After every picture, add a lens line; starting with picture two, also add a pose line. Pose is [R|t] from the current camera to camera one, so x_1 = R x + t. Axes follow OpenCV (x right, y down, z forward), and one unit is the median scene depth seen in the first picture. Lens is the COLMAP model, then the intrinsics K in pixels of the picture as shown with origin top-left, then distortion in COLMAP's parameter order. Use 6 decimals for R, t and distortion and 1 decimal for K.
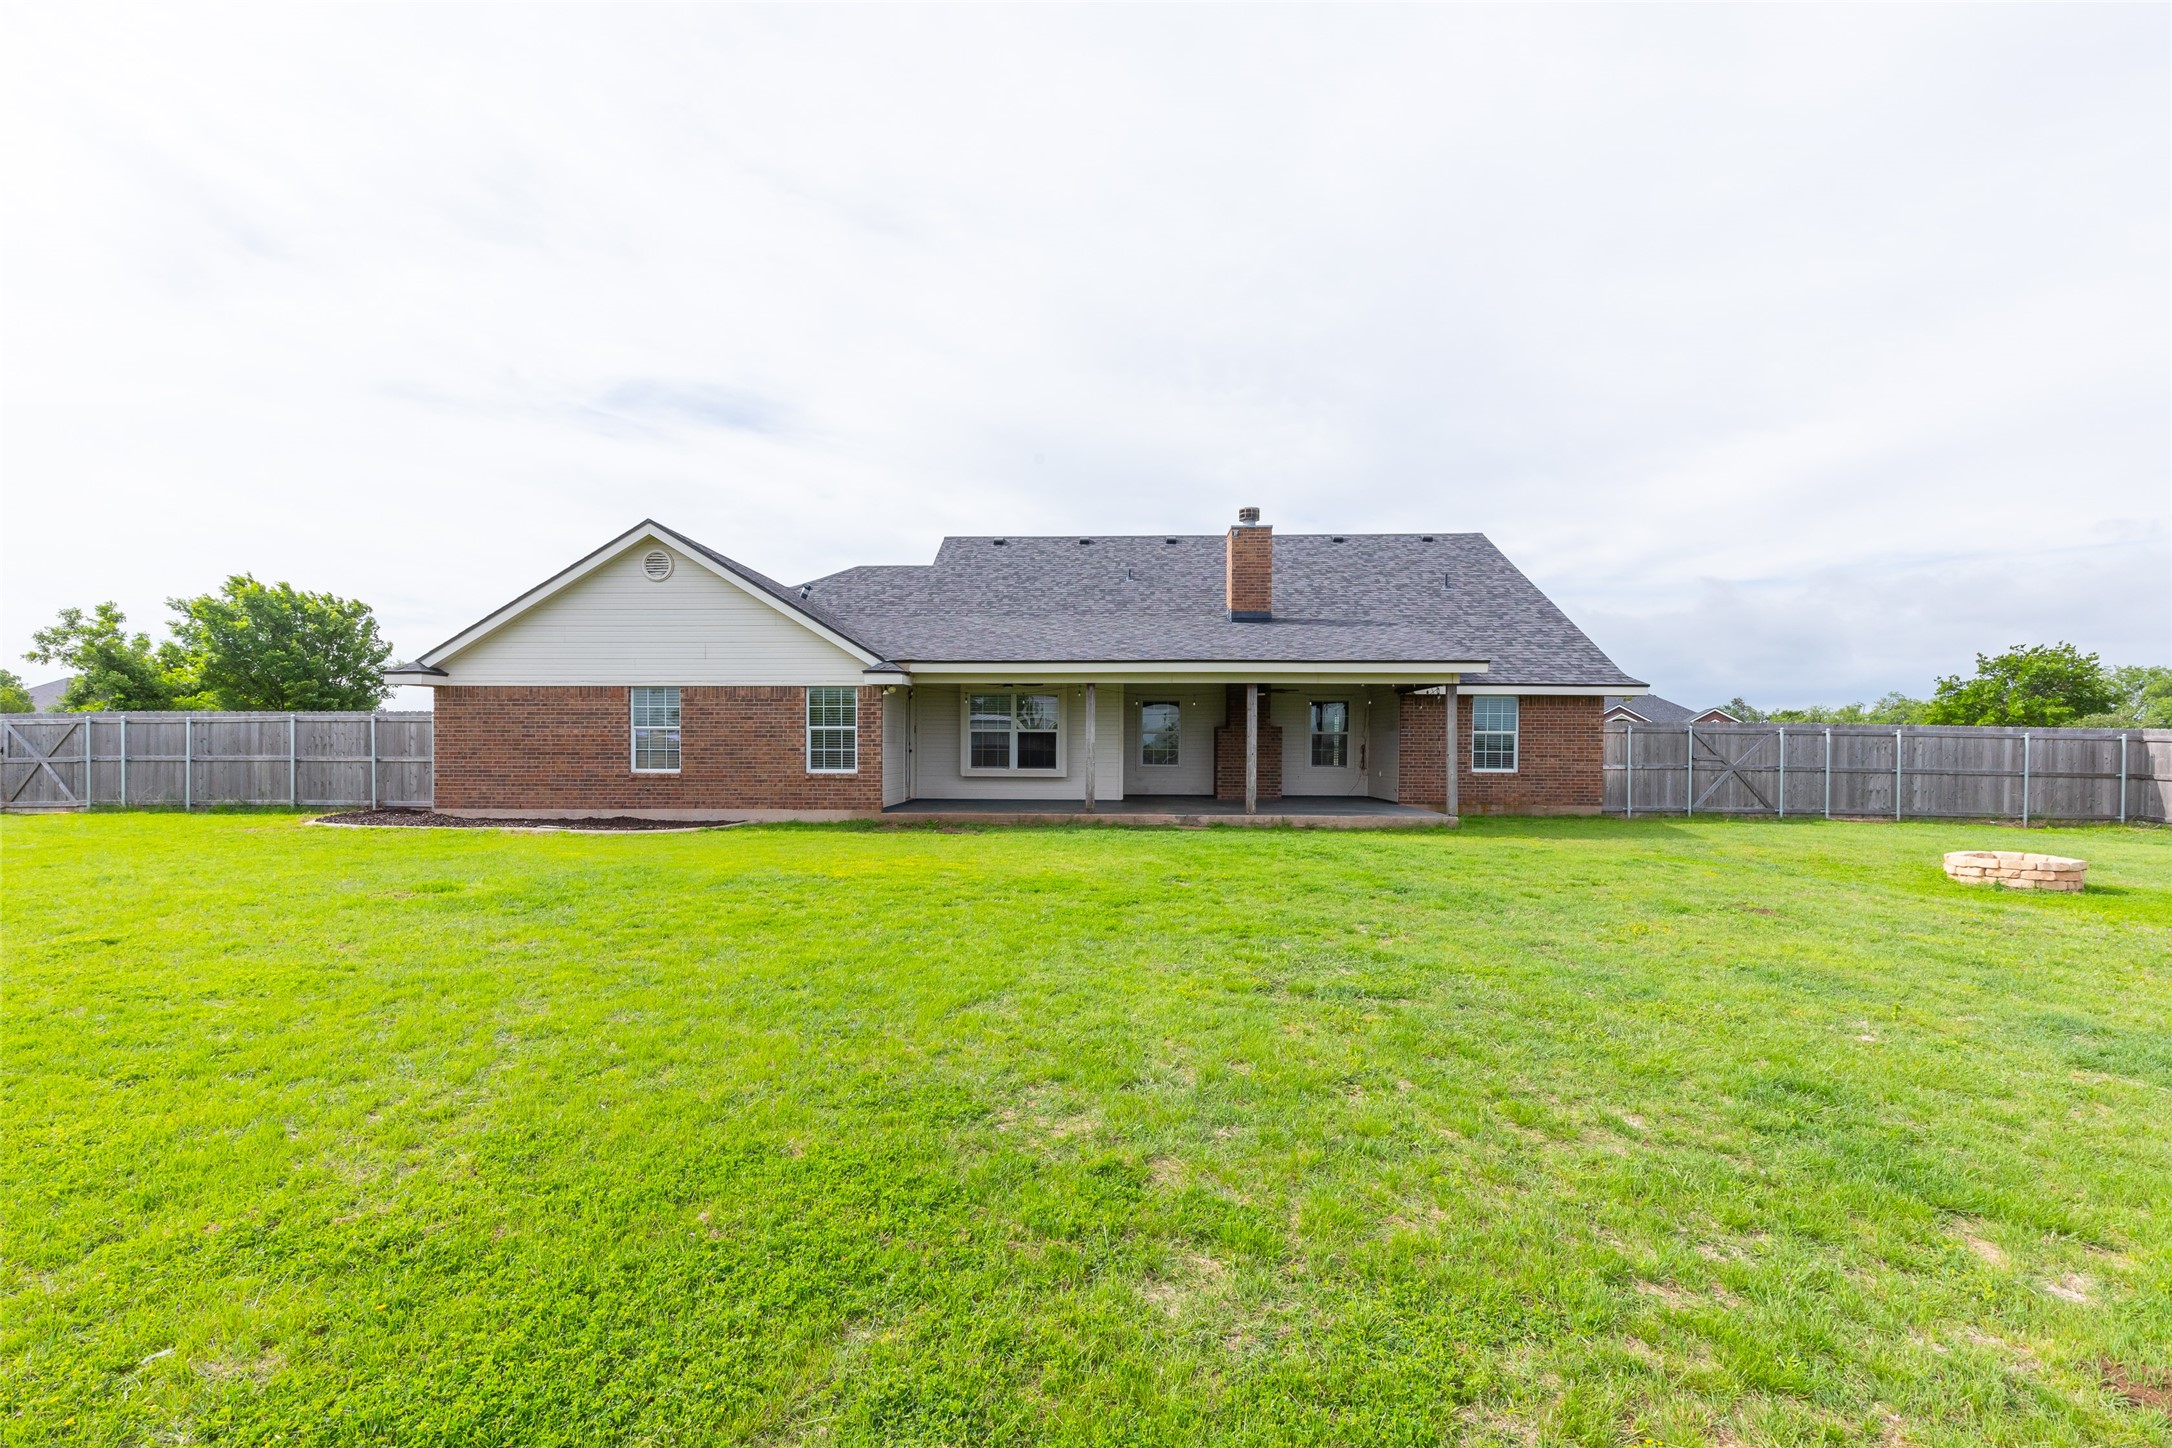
lens RADIAL K [[1005.8, 0, 1122.4], [0, 1005.8, 730.0], [0, 0, 1]] dist [0.002272, -0.000173]
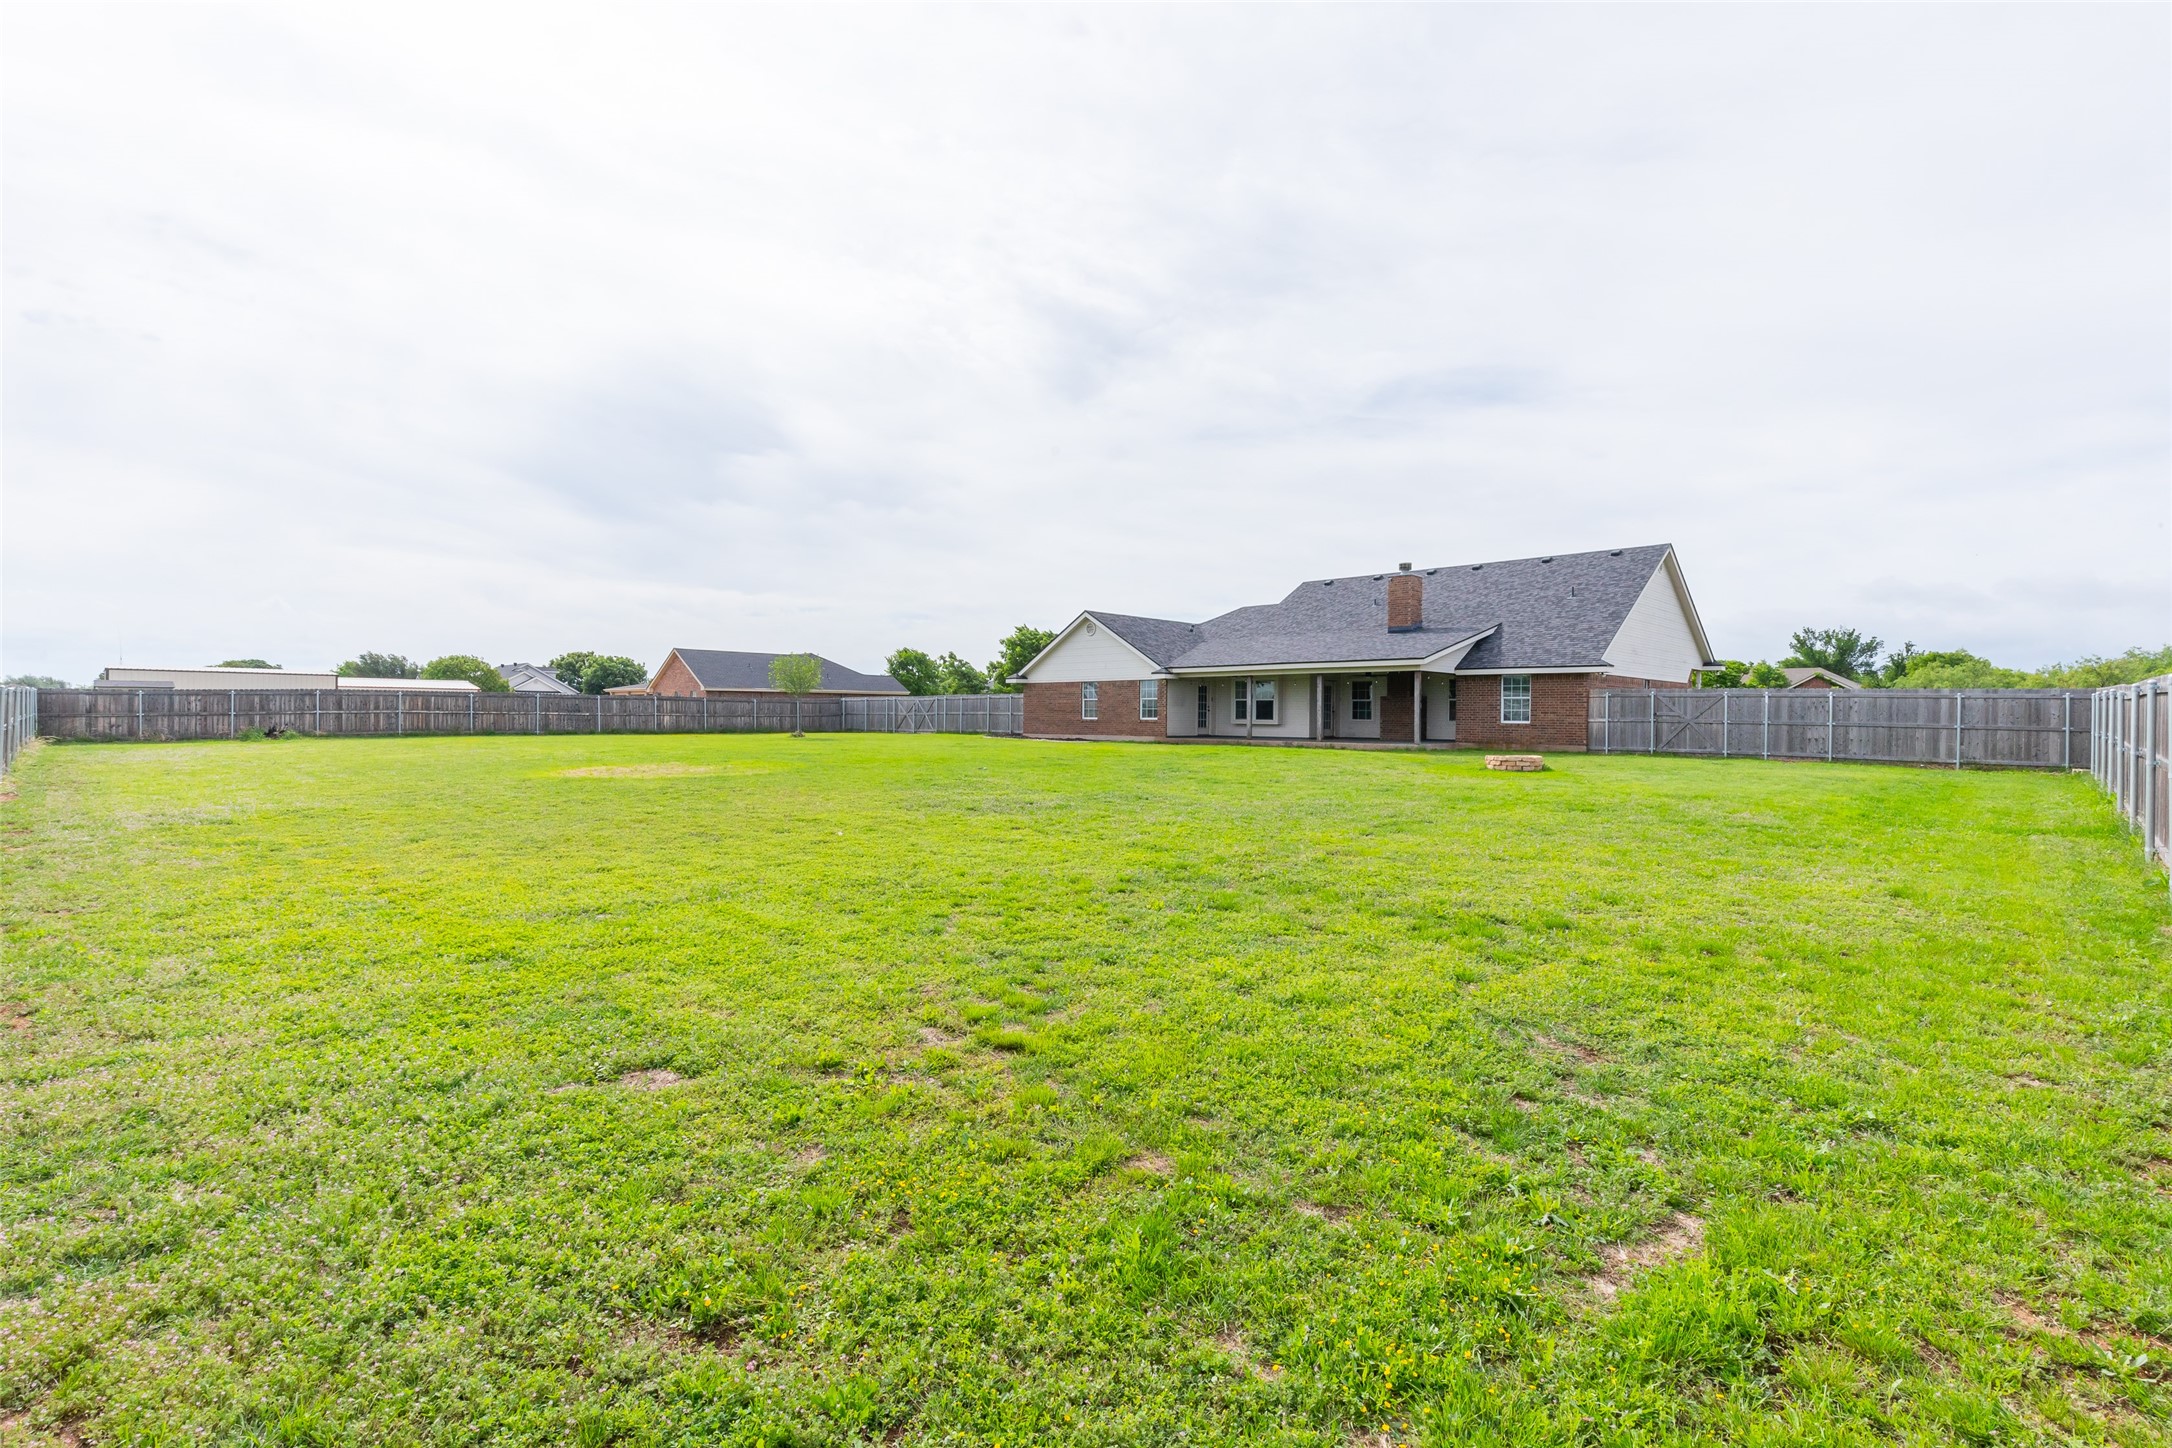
lens RADIAL K [[1005.8, 0, 1122.4], [0, 1005.8, 730.0], [0, 0, 1]] dist [0.002272, -0.000173]
pose [[0.755285, 0.010385, -0.655314, 0.935198], [0.004500, 0.999769, 0.021030, 0.016573], [0.655381, -0.018832, 0.755064, -0.589056]]
